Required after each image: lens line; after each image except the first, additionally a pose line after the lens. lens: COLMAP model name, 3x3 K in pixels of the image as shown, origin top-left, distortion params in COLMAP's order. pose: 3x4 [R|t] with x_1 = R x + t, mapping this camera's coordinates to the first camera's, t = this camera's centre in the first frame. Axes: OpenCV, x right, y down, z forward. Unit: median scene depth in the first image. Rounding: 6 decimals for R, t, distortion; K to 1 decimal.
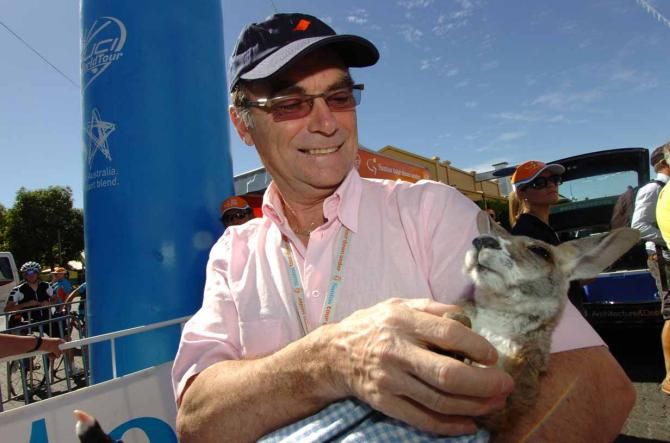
lens RADIAL K [[326.4, 0, 335.9], [0, 326.4, 235.4], [0, 0, 1]] dist [0.021181, -0.030962]
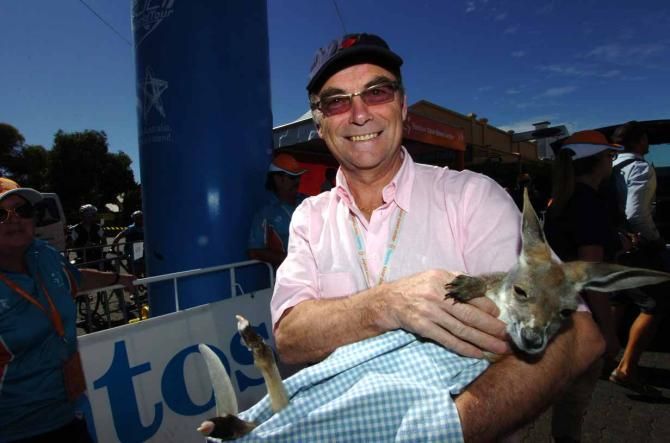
lens RADIAL K [[326.4, 0, 335.9], [0, 326.4, 235.4], [0, 0, 1]] dist [0.021181, -0.030962]
pose [[0.996157, 0.056620, -0.066820, -0.045738], [-0.046904, 0.989189, 0.138943, -0.029528], [0.073964, -0.135275, 0.988044, -0.110802]]
